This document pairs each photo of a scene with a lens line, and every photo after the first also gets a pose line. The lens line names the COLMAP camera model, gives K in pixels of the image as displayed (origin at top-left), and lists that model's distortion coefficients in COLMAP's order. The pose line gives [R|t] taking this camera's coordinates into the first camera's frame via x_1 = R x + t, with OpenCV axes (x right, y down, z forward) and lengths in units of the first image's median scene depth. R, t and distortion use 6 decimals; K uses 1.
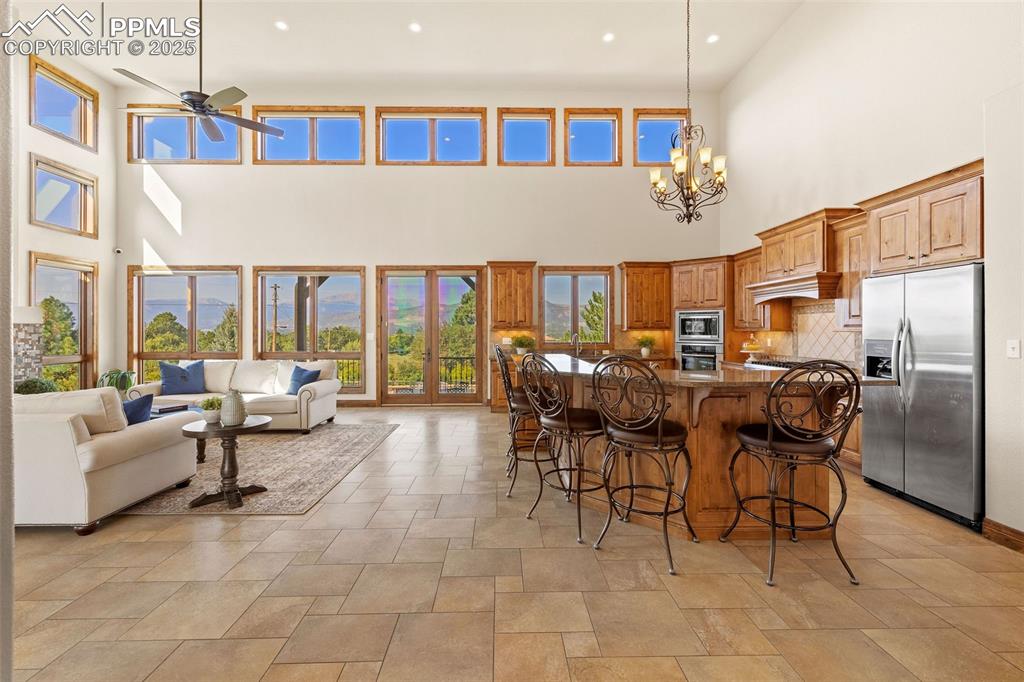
lens RADIAL K [[432.4, 0, 508.7], [0, 432.4, 328.9], [0, 0, 1]] dist [0.001722, 0.001078]
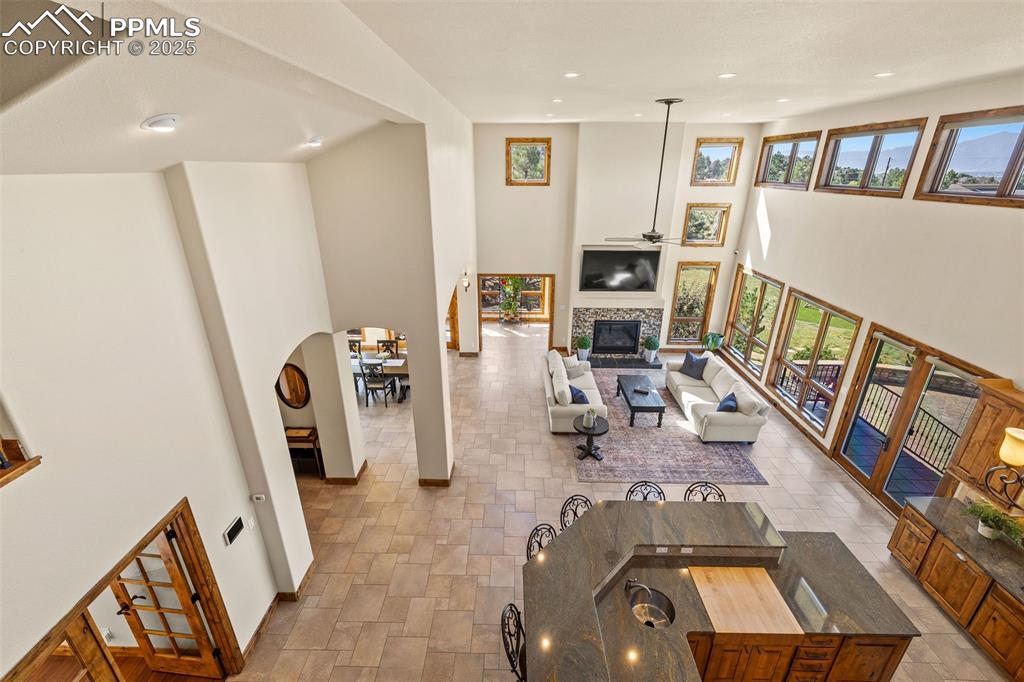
lens RADIAL K [[432.4, 0, 511.5], [0, 432.4, 335.9], [0, 0, 1]] dist [0.001722, 0.001078]
pose [[-0.036403, 0.367933, -0.929139, 0.569841], [-0.001119, 0.929740, 0.368215, -0.465221], [0.999337, 0.014444, -0.033434, 0.324359]]
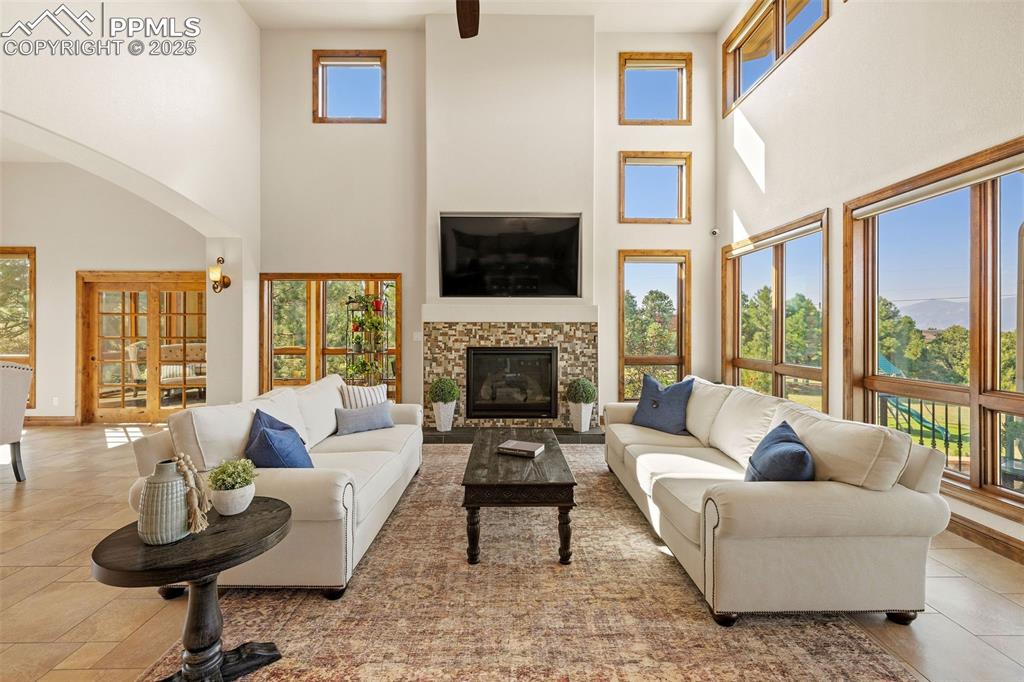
lens RADIAL K [[432.4, 0, 513.0], [0, 432.4, 327.5], [0, 0, 1]] dist [0.001722, 0.001078]
pose [[-0.005036, -0.001124, -0.999987, -0.085007], [0.001617, 0.999998, -0.001132, 0.000240], [0.999986, -0.001623, -0.005034, 0.646140]]
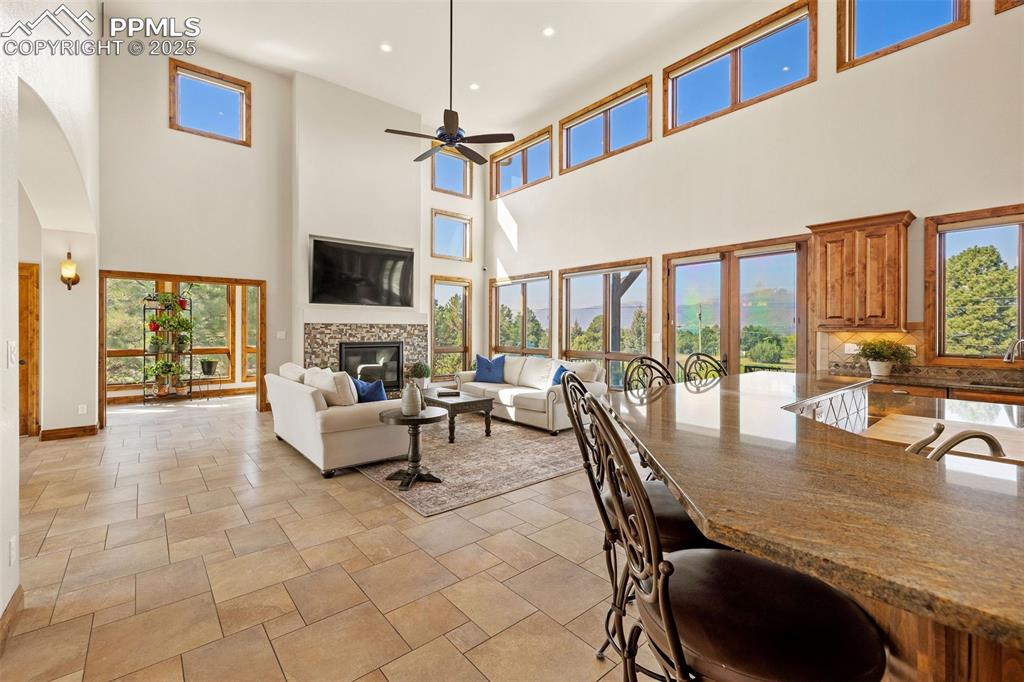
lens RADIAL K [[432.4, 0, 508.4], [0, 432.4, 330.9], [0, 0, 1]] dist [0.001722, 0.001078]
pose [[0.627519, 0.006967, -0.778570, 0.180596], [-0.001892, 0.999971, 0.007423, -0.001256], [0.778599, -0.003185, 0.627514, 0.235783]]
